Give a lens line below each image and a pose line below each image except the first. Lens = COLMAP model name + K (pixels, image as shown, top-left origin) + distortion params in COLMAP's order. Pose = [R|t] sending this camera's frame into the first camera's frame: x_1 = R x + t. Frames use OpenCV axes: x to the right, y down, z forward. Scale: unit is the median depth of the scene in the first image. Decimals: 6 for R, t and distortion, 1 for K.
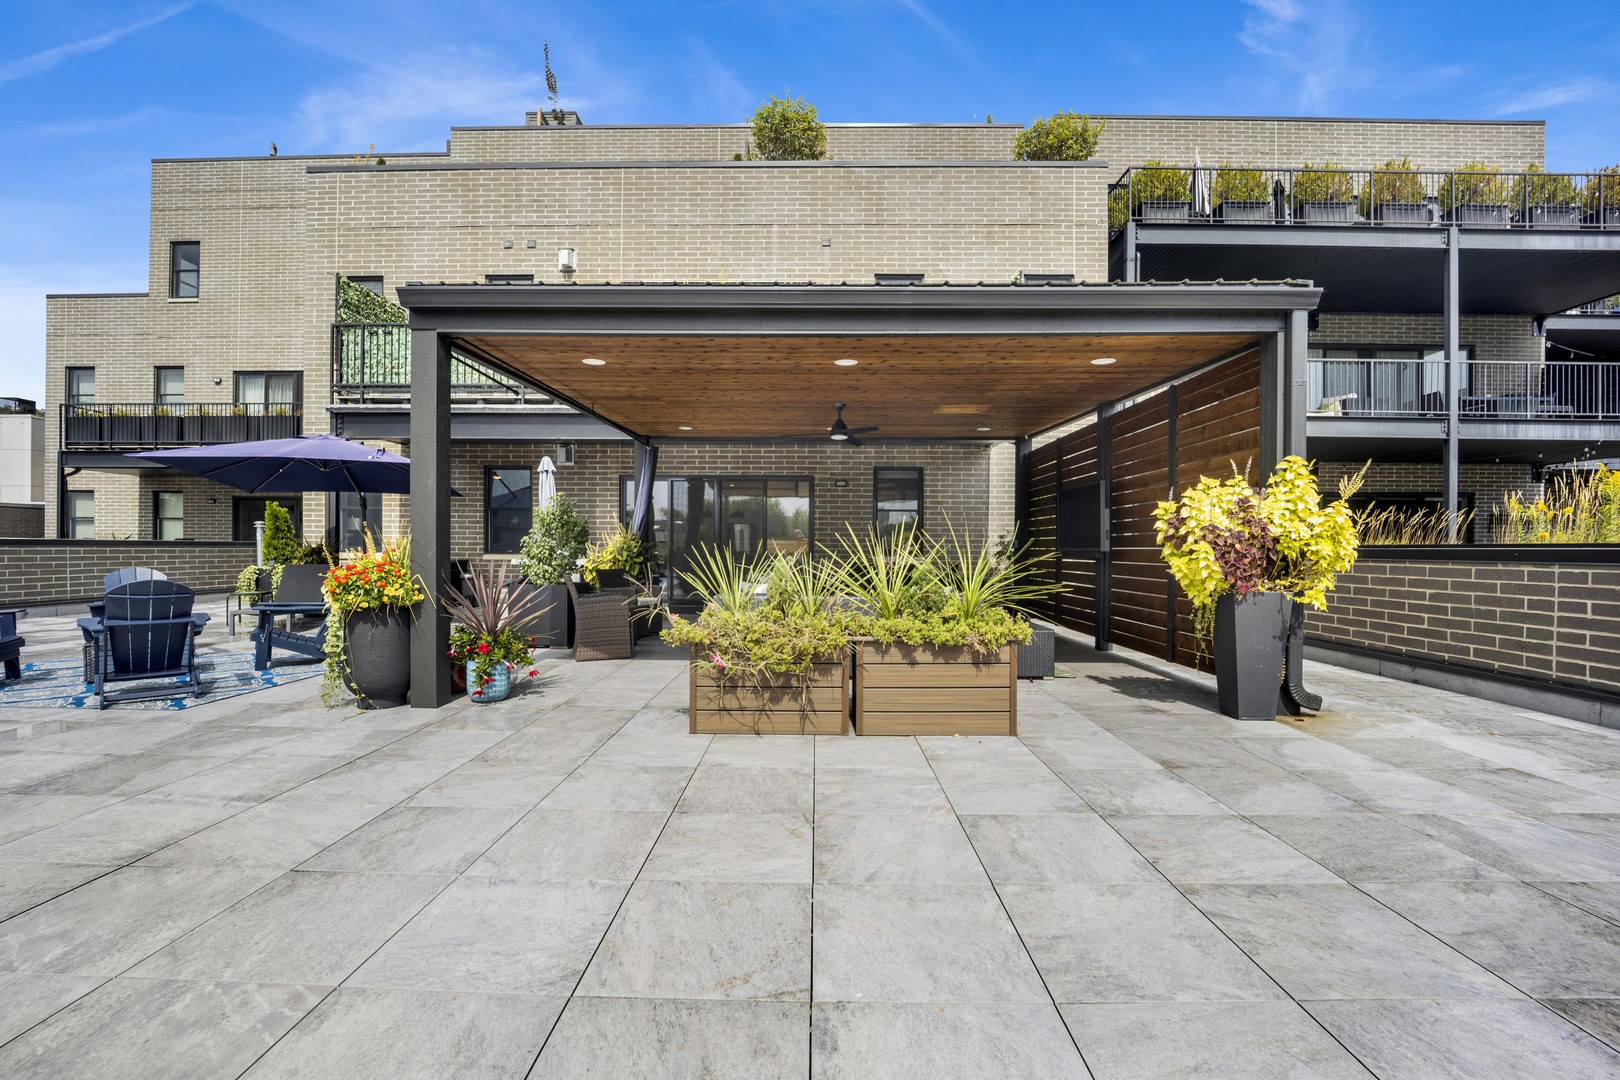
lens RADIAL K [[678.9, 0, 801.6], [0, 678.9, 552.8], [0, 0, 1]] dist [-0.024041, 0.000435]
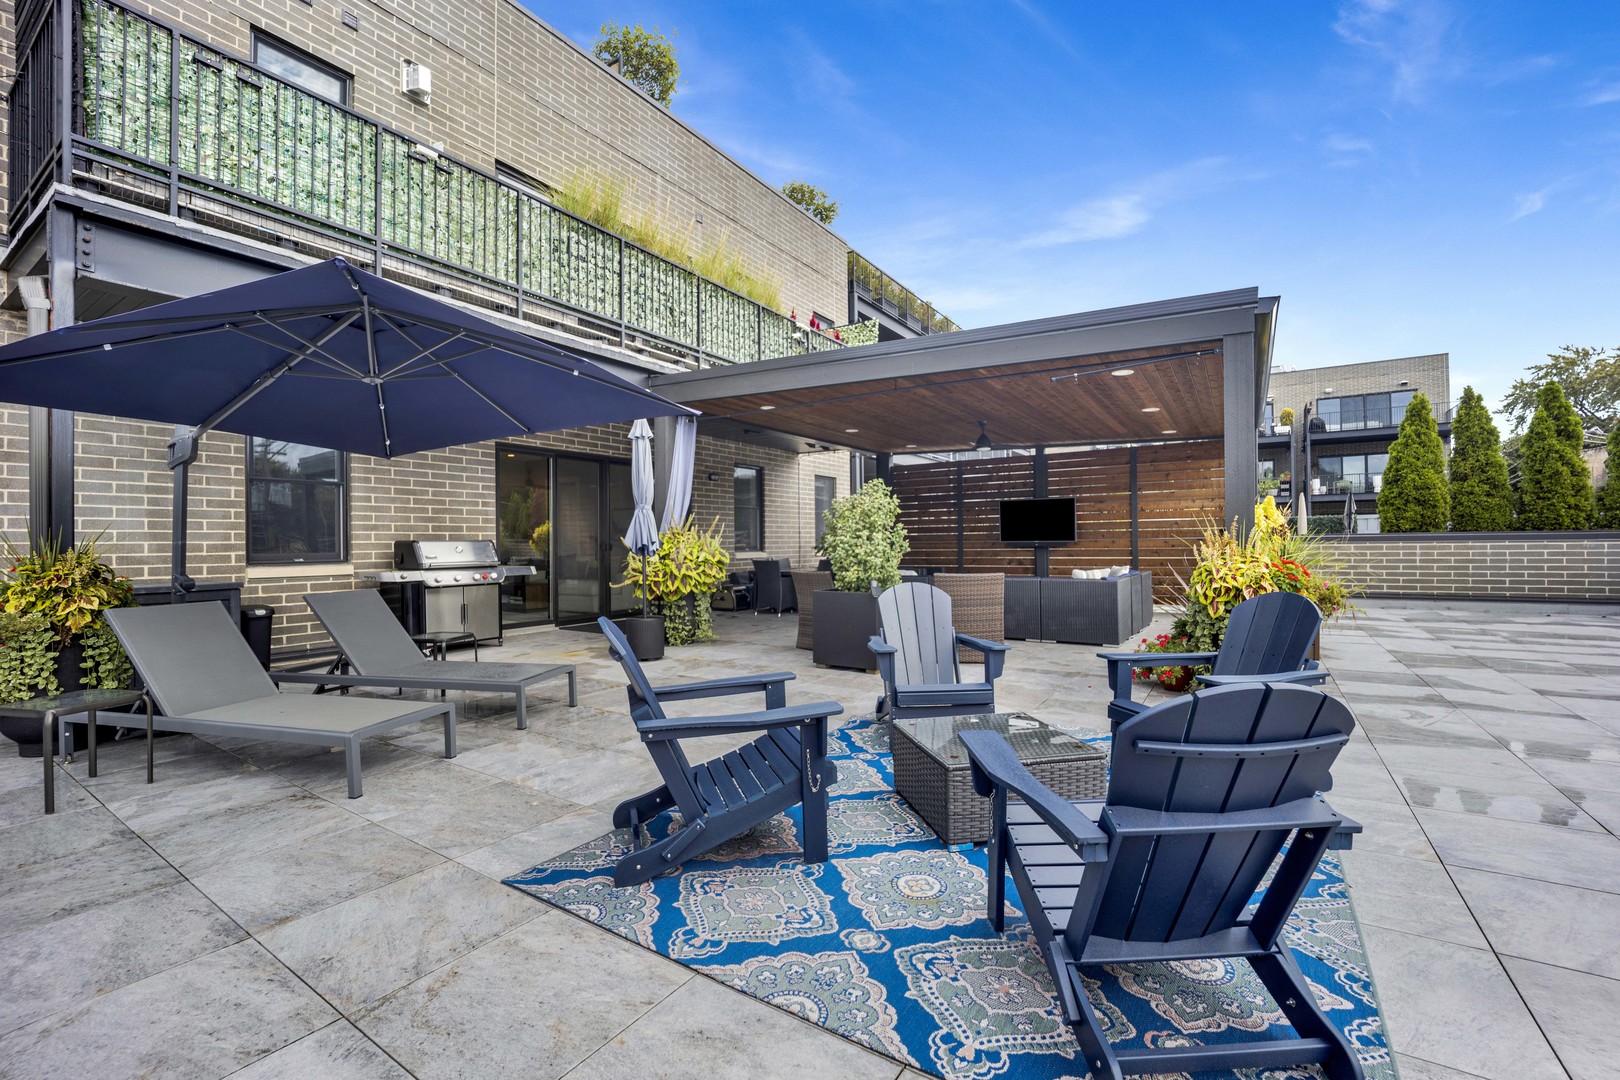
lens RADIAL K [[678.9, 0, 812.0], [0, 678.9, 539.3], [0, 0, 1]] dist [-0.024041, 0.000435]
pose [[0.533854, -0.007755, 0.845541, -0.792615], [0.022679, 0.999730, -0.005150, -0.008799], [-0.845272, 0.021925, 0.533886, 0.447258]]
